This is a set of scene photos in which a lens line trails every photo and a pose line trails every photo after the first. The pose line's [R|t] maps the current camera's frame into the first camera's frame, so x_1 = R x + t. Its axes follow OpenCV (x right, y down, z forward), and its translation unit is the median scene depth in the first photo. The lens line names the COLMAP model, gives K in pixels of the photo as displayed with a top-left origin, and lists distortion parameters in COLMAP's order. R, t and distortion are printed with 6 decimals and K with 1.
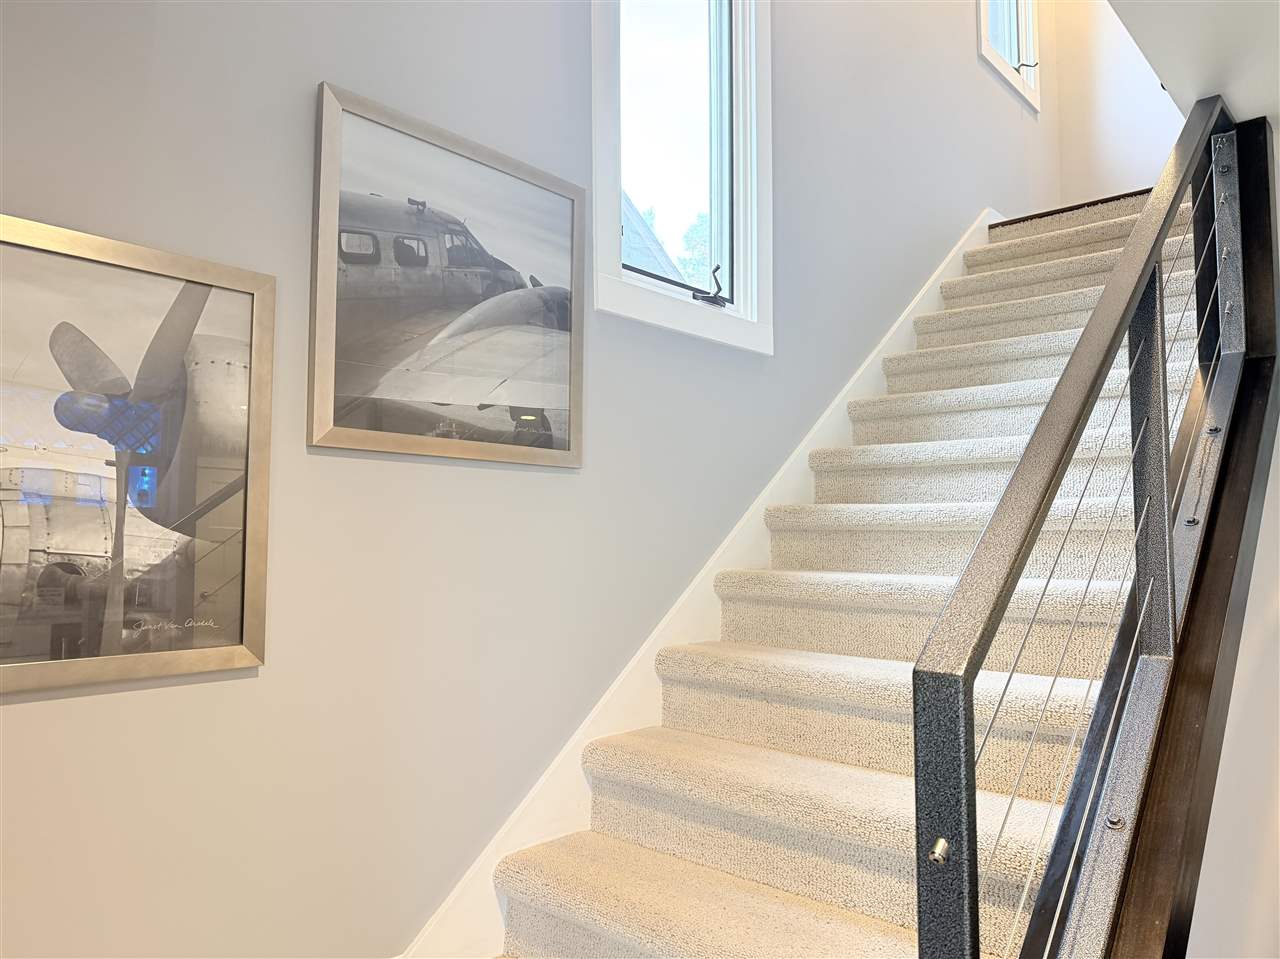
lens RADIAL K [[895.1, 0, 641.8], [0, 895.1, 483.1], [0, 0, 1]] dist [0.114572, -0.184862]
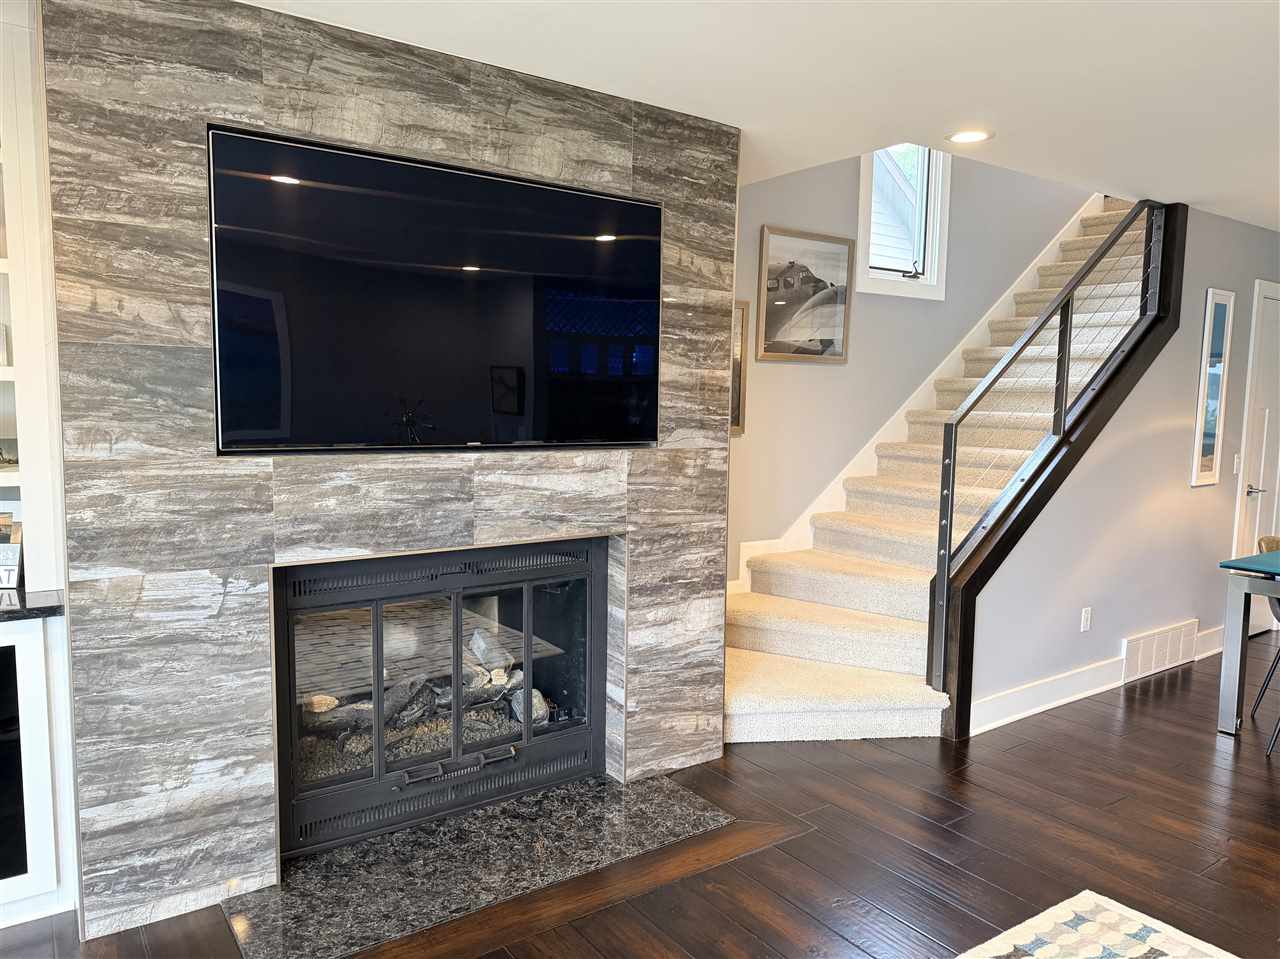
lens RADIAL K [[895.1, 0, 641.8], [0, 895.1, 483.1], [0, 0, 1]] dist [0.114572, -0.184862]
pose [[0.975759, 0.042594, -0.214663, -0.073781], [-0.006074, 0.985770, 0.167991, -0.103436], [0.218764, -0.162614, 0.962132, -1.468882]]
